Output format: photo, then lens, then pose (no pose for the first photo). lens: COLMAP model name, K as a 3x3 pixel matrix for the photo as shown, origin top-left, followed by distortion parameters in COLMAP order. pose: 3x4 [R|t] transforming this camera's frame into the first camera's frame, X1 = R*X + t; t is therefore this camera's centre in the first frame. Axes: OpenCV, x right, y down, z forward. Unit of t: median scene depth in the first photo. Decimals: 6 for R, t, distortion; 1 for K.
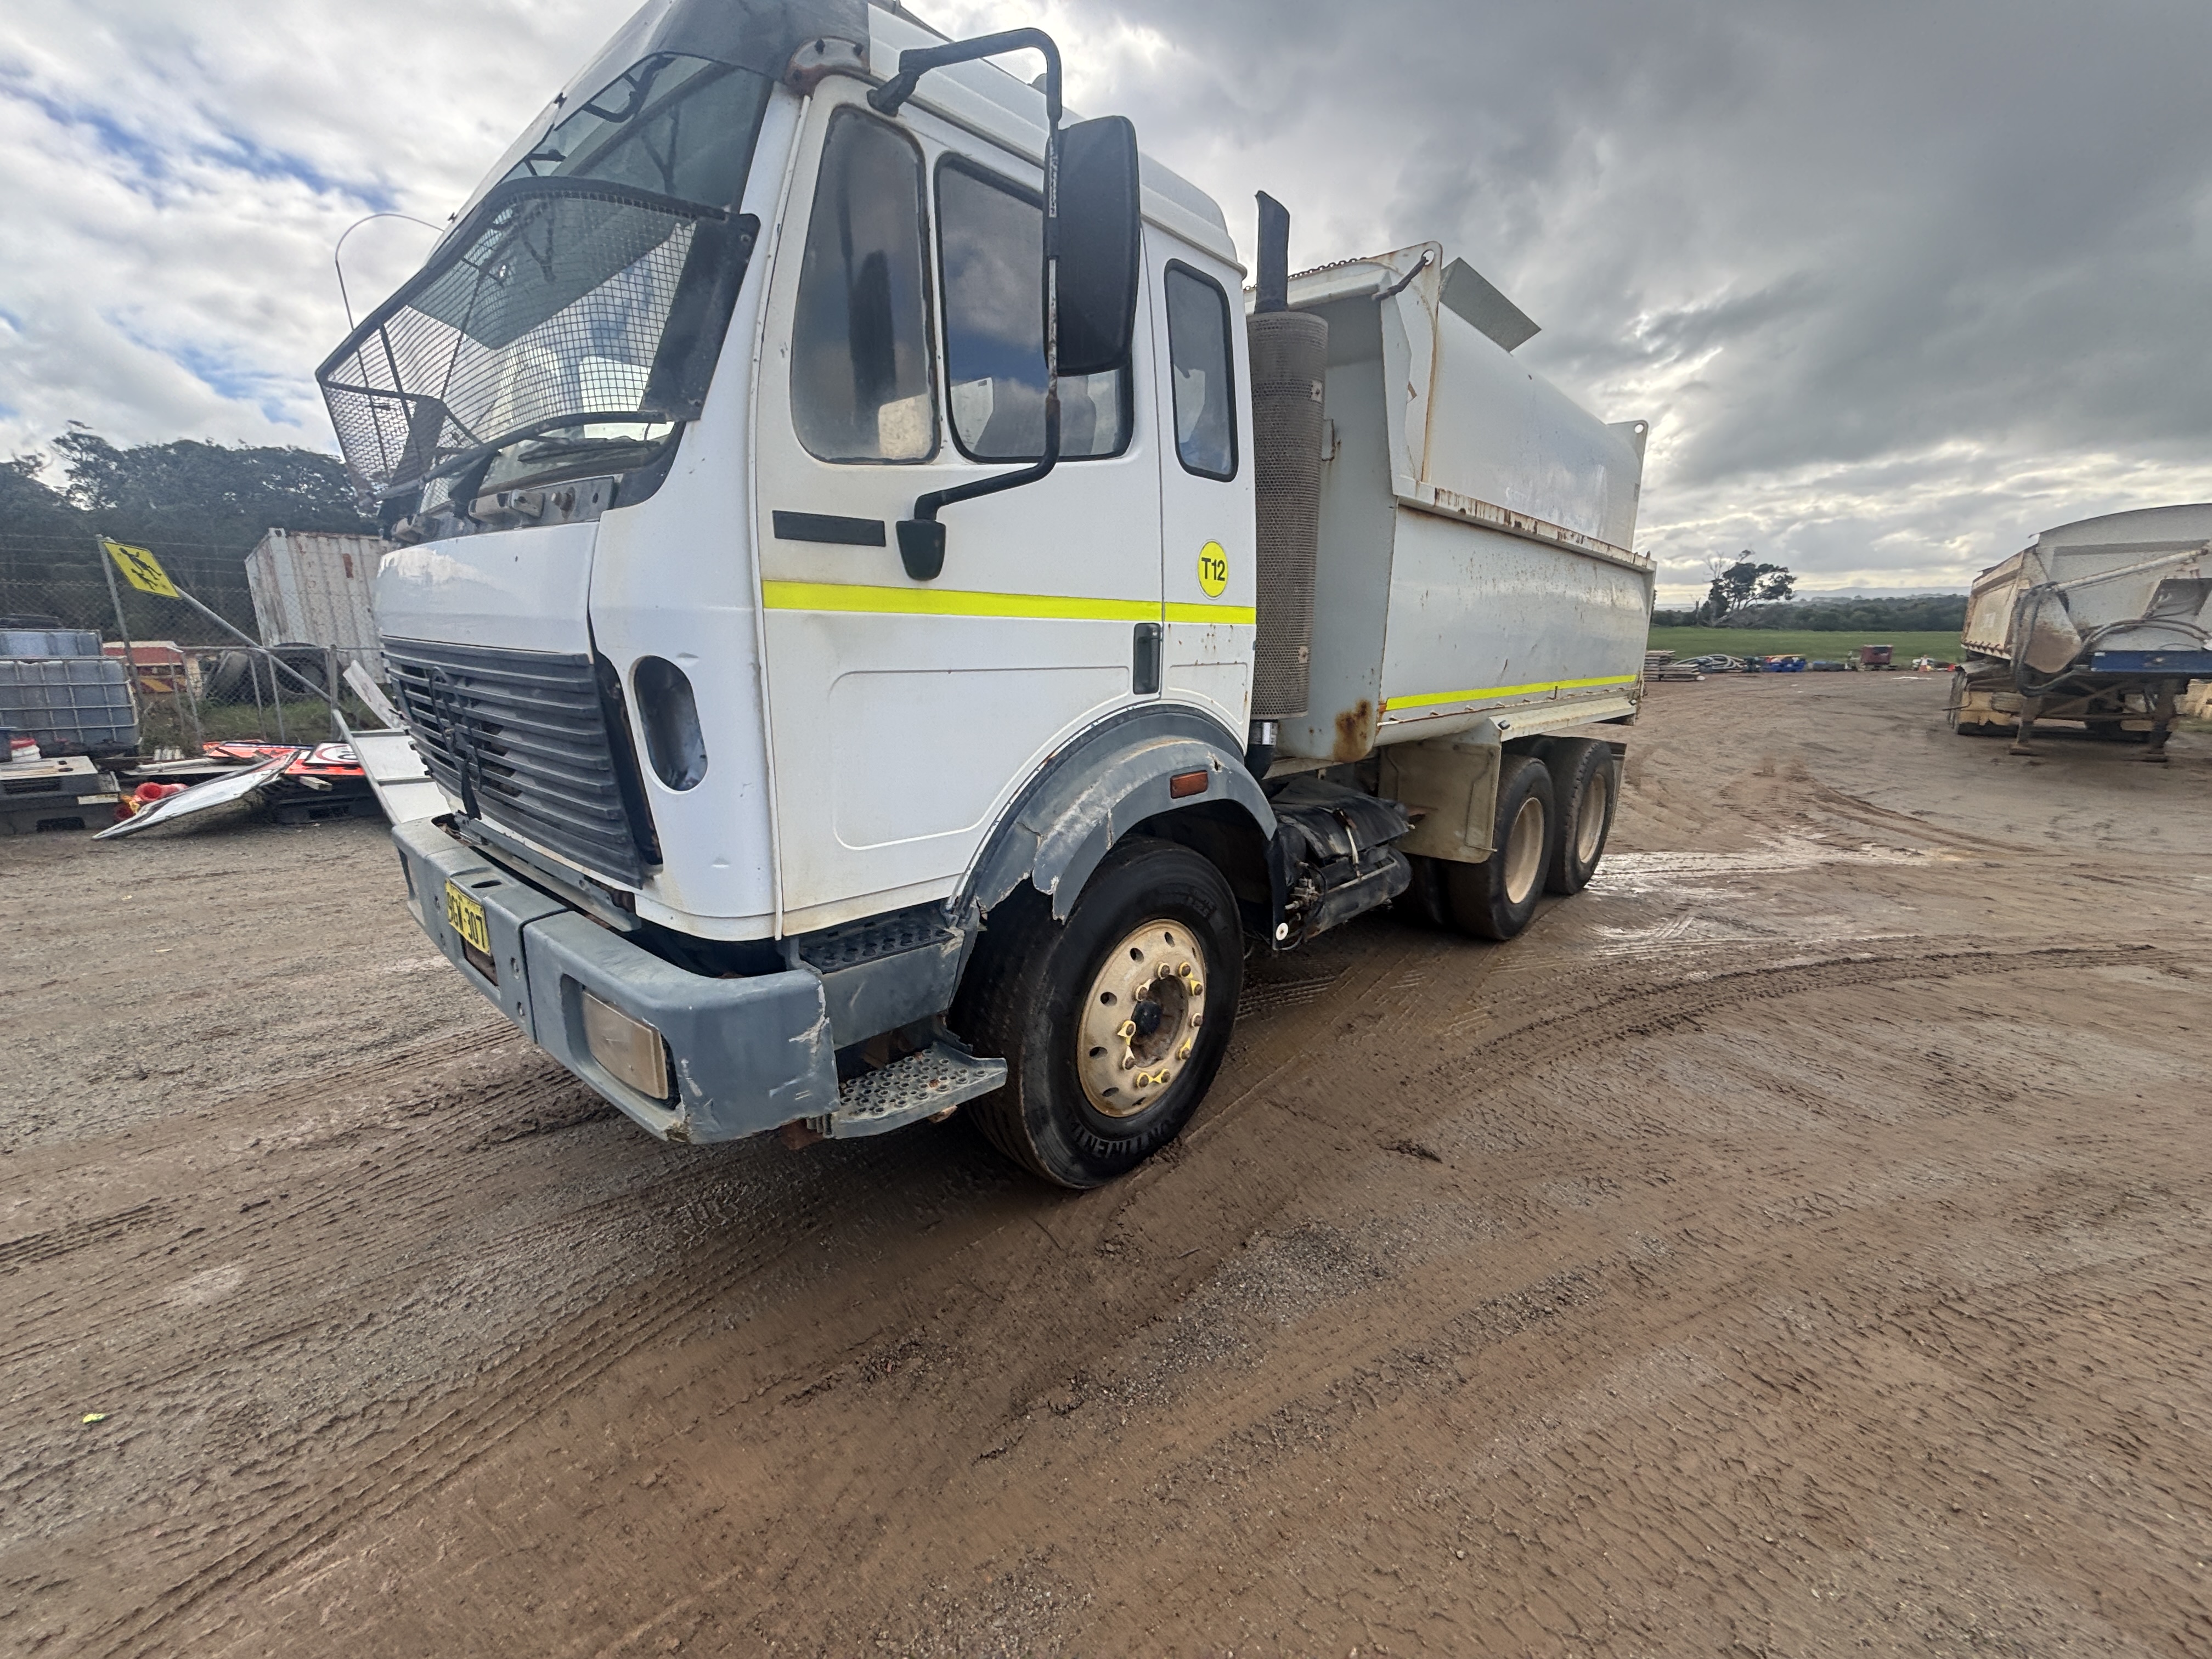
lens RADIAL K [[892.0, 0, 1104.1], [0, 892.0, 832.1], [0, 0, 1]] dist [0.000480, 0.000017]
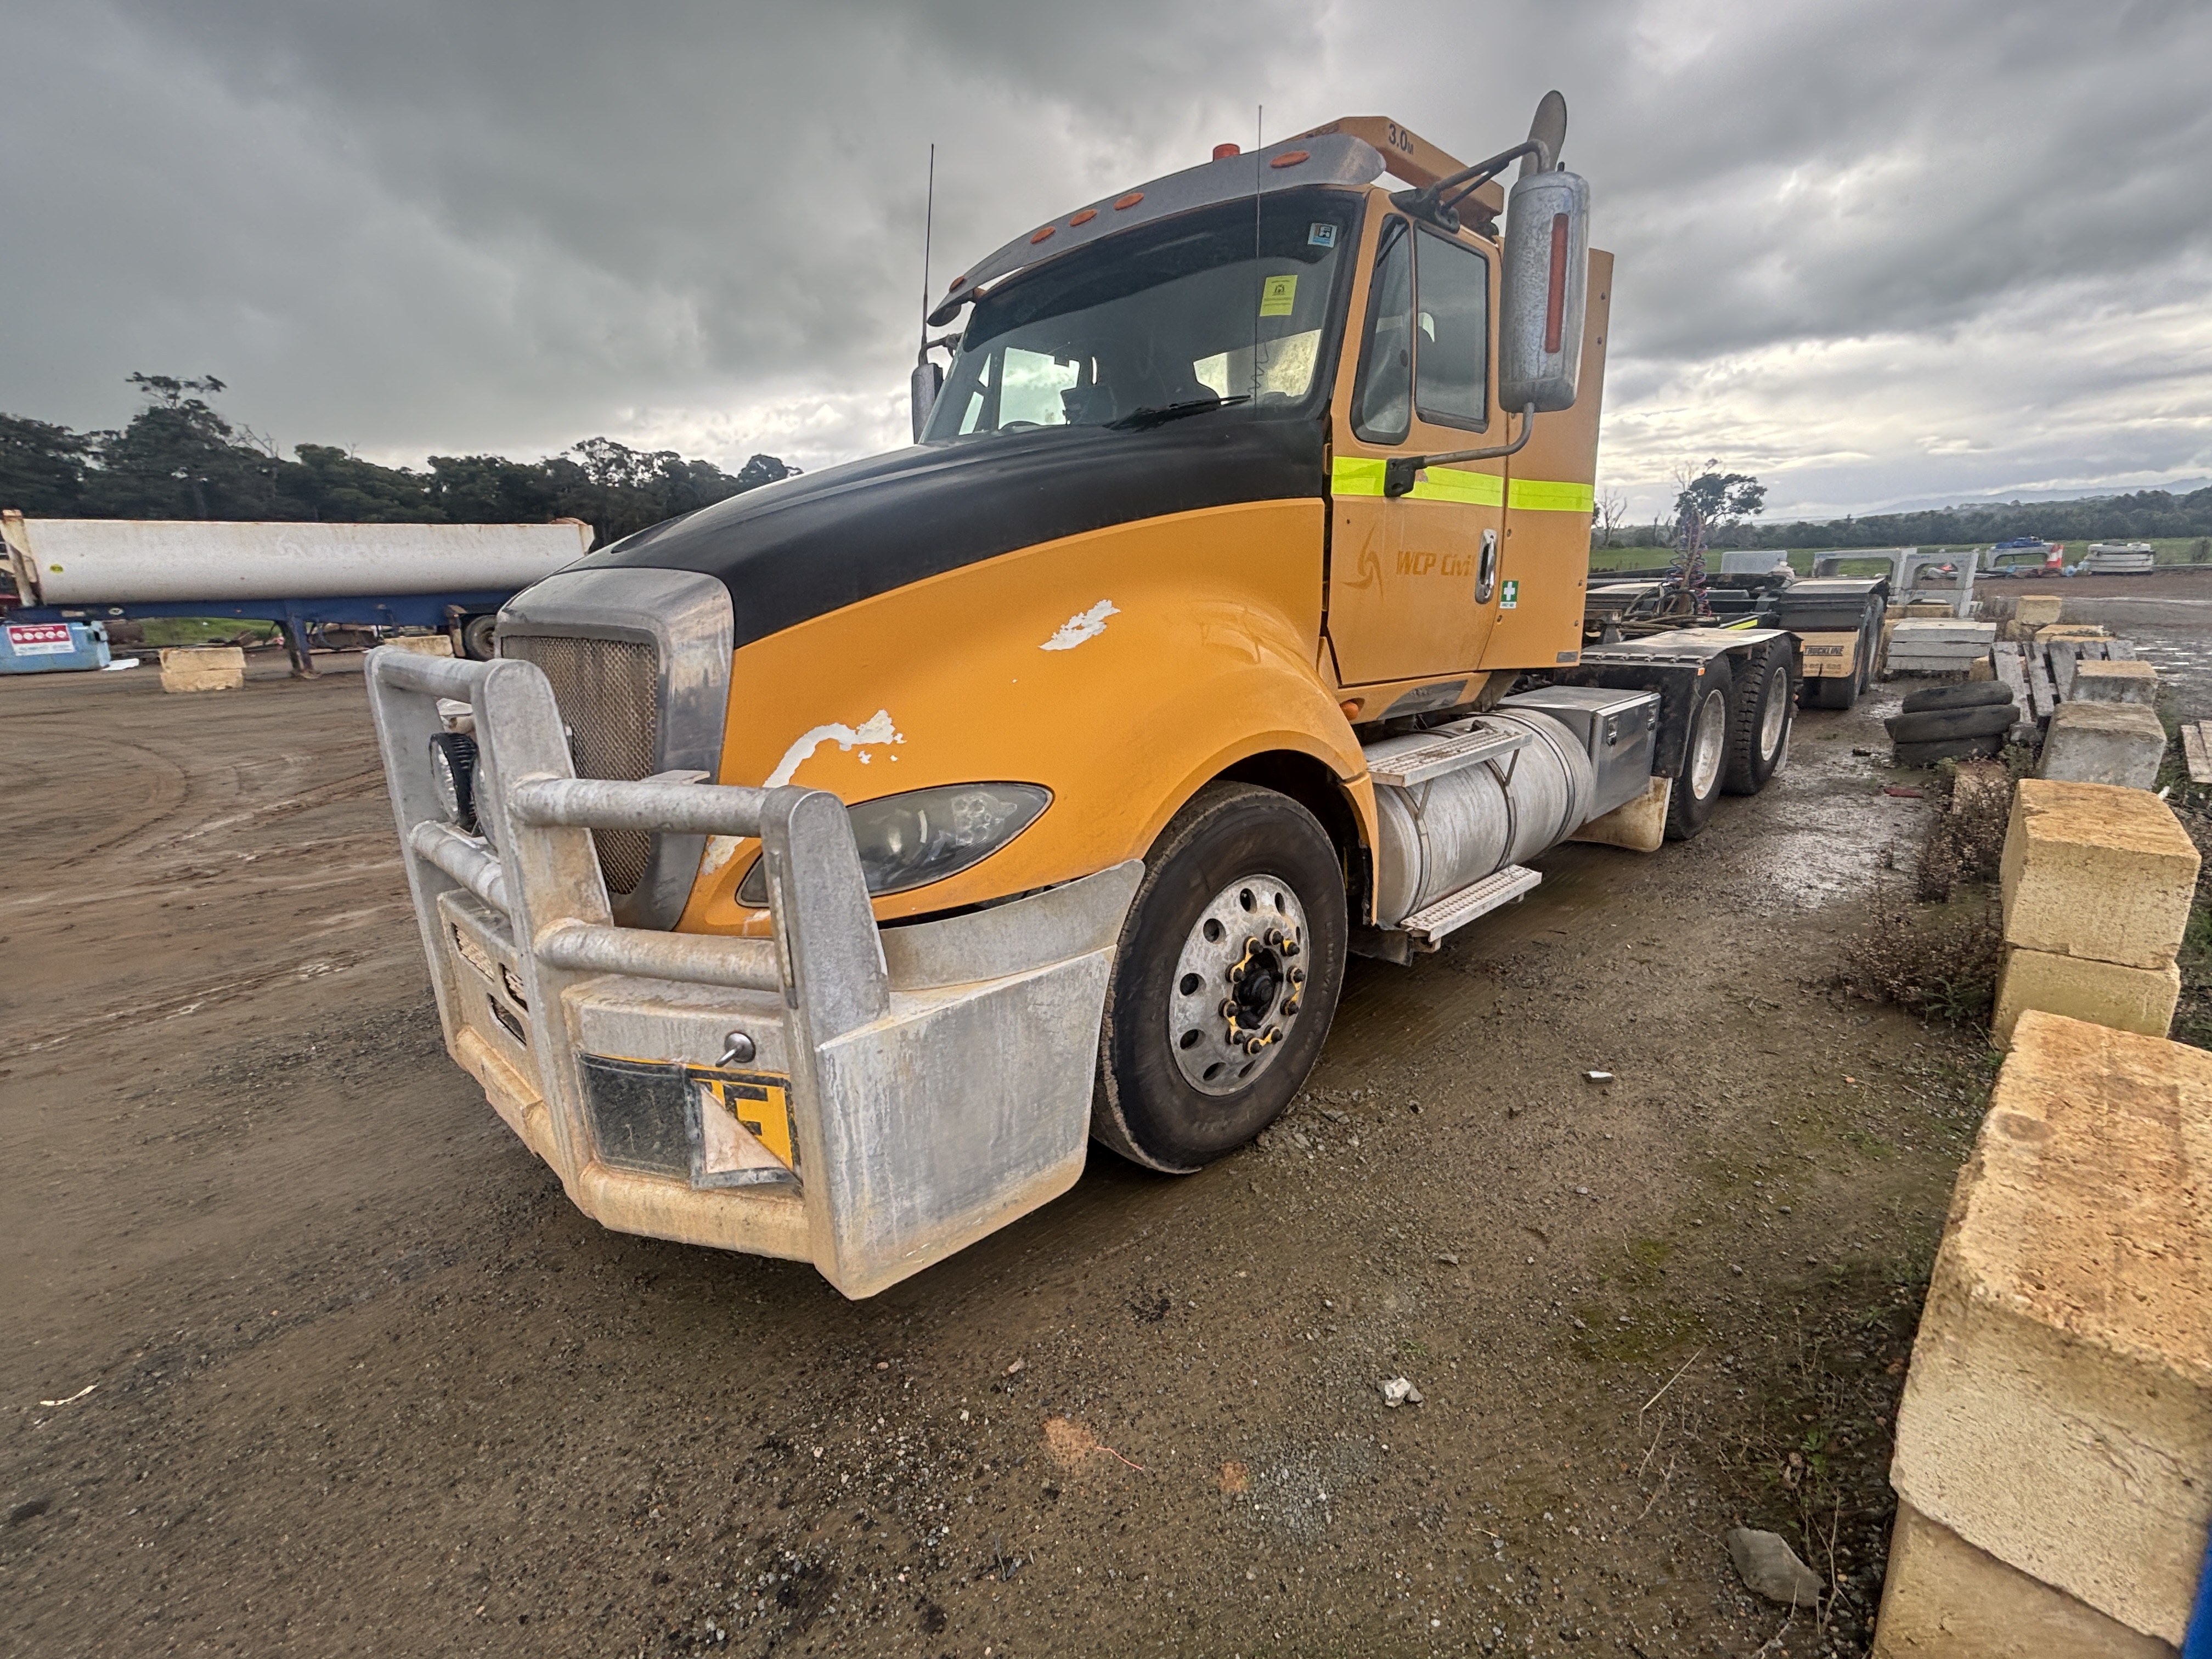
lens RADIAL K [[981.7, 0, 1106.0], [0, 981.7, 829.5], [0, 0, 1]] dist [0.003138, -0.000103]
pose [[0.998745, -0.013541, -0.048229, 4.485746], [0.015522, 0.999041, 0.040950, 0.169817], [0.047628, -0.041647, 0.997997, -0.883831]]
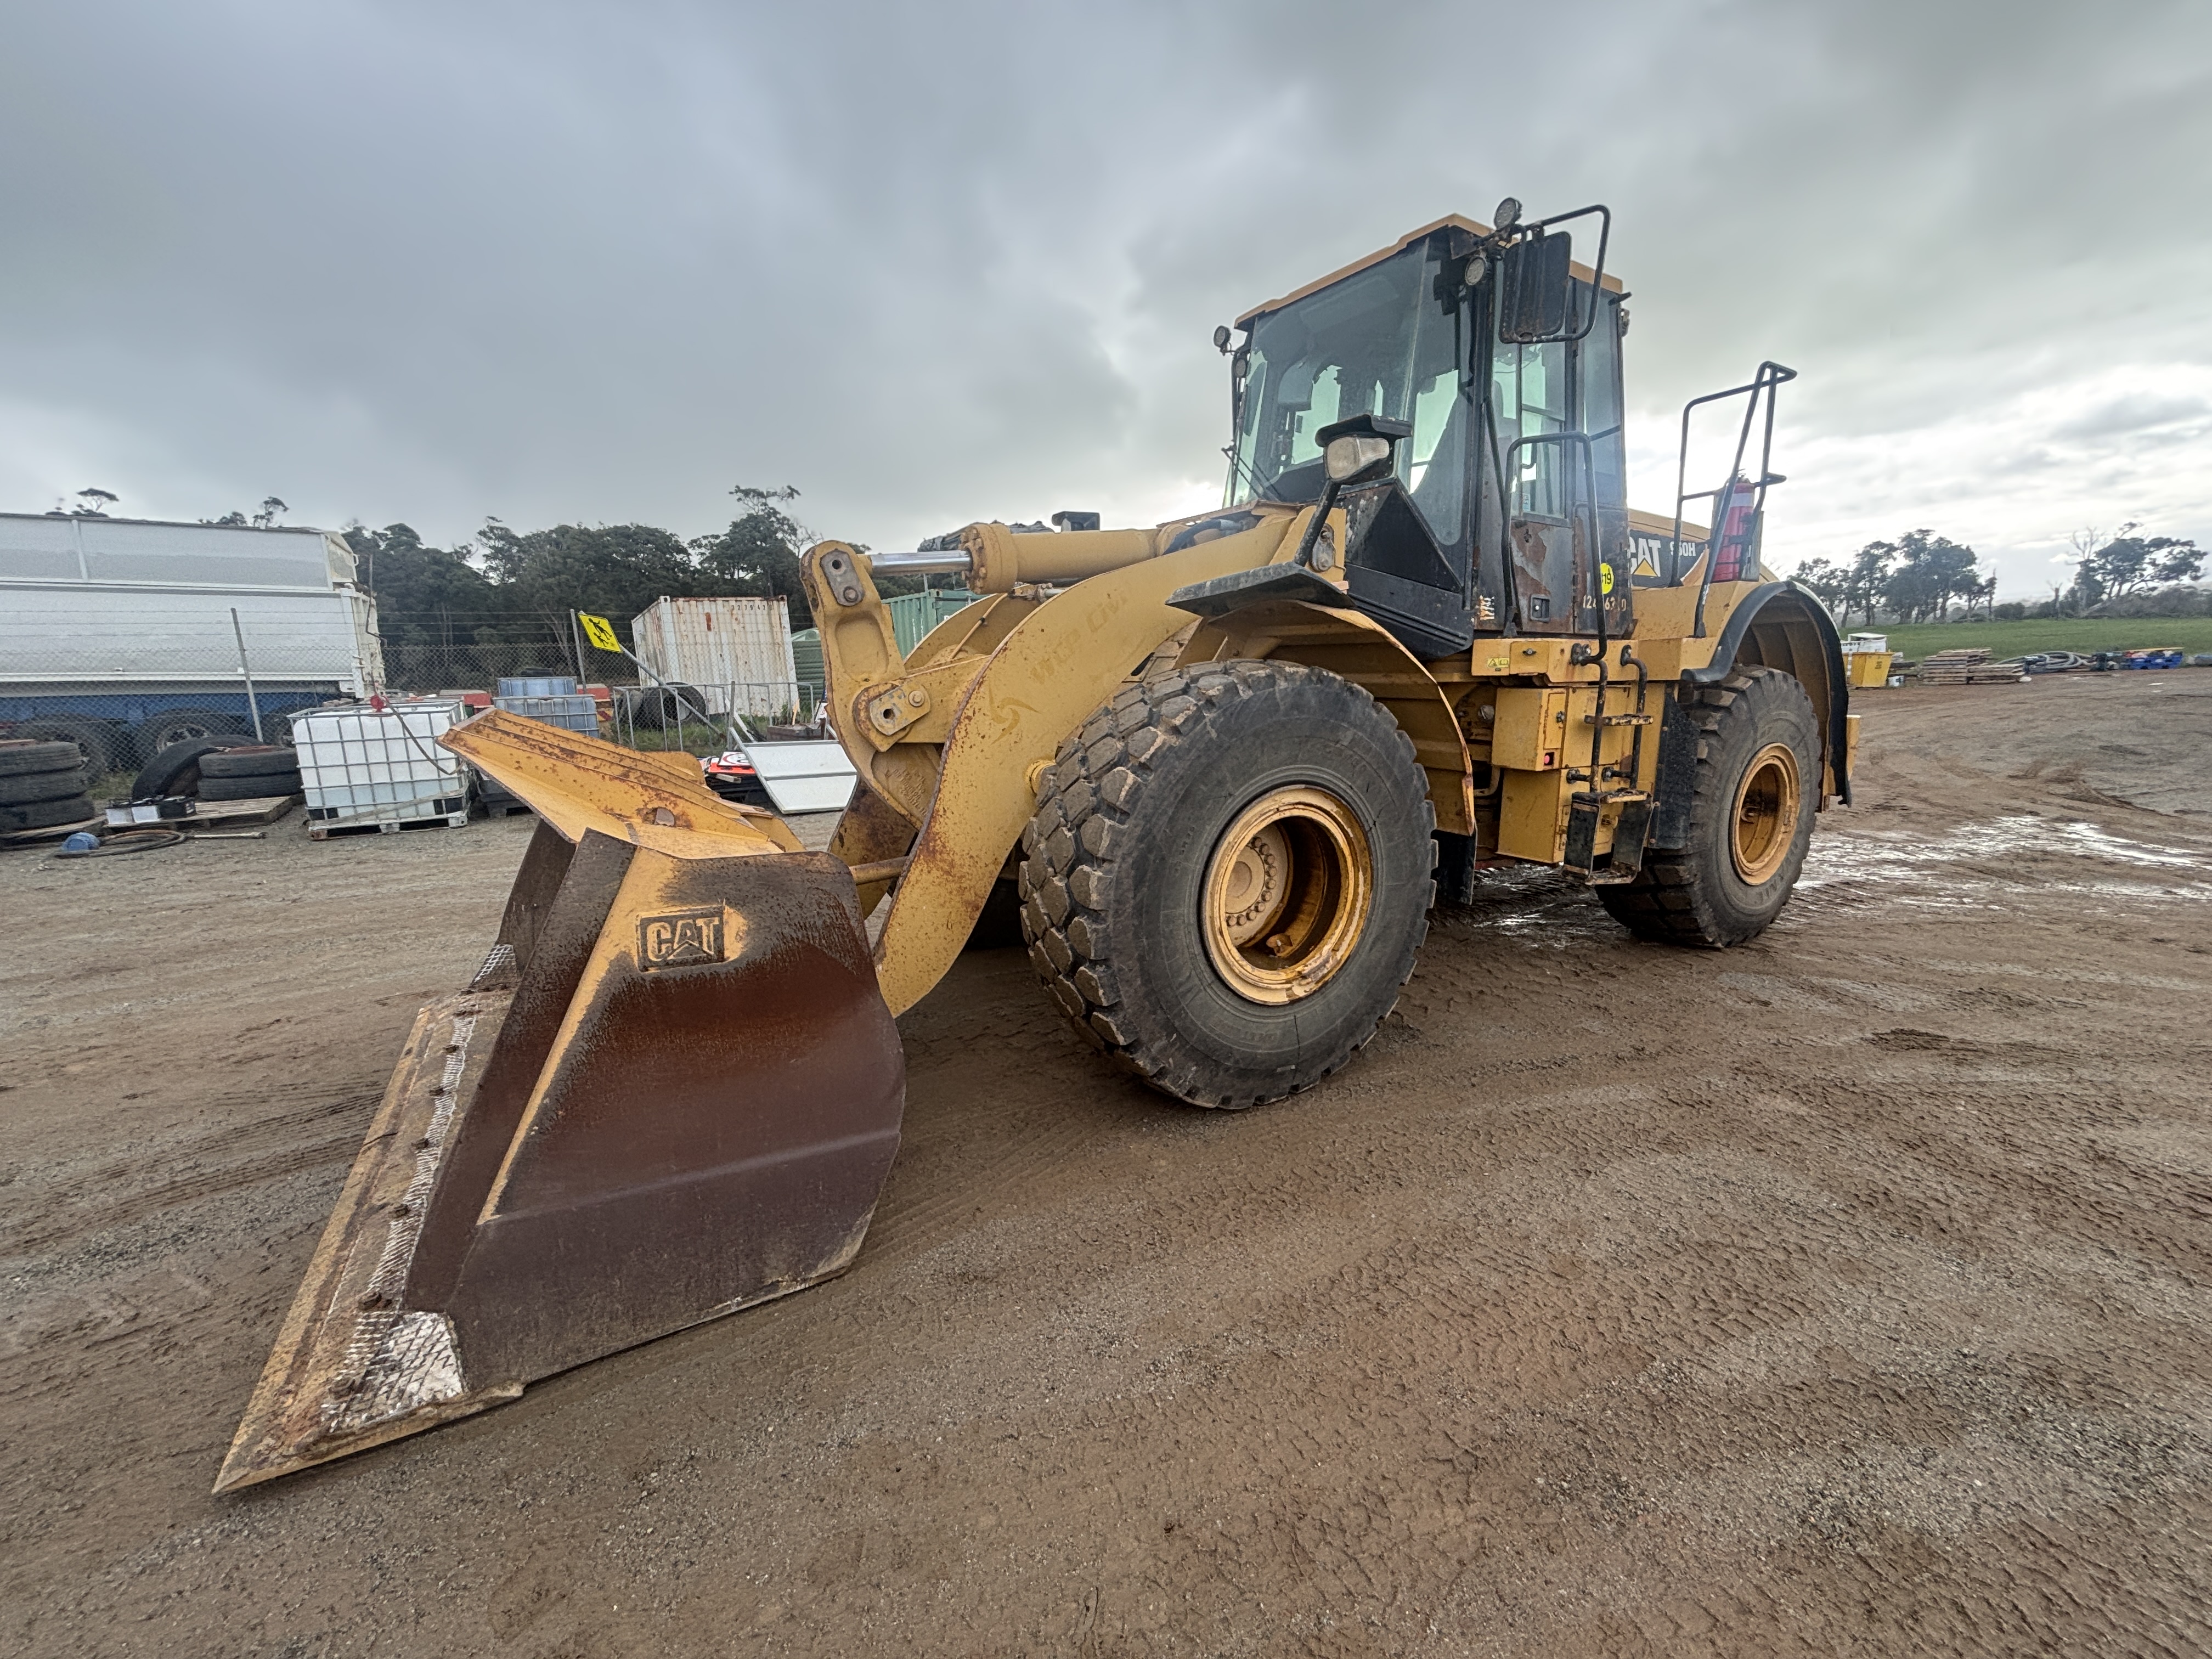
lens RADIAL K [[896.2, 0, 1100.7], [0, 896.2, 833.1], [0, 0, 1]] dist [-0.007882, 0.000696]
pose [[0.970997, 0.011254, -0.238826, 0.028282], [-0.016853, 0.999629, -0.021416, 0.046257], [0.238496, 0.024819, 0.970826, -0.210017]]
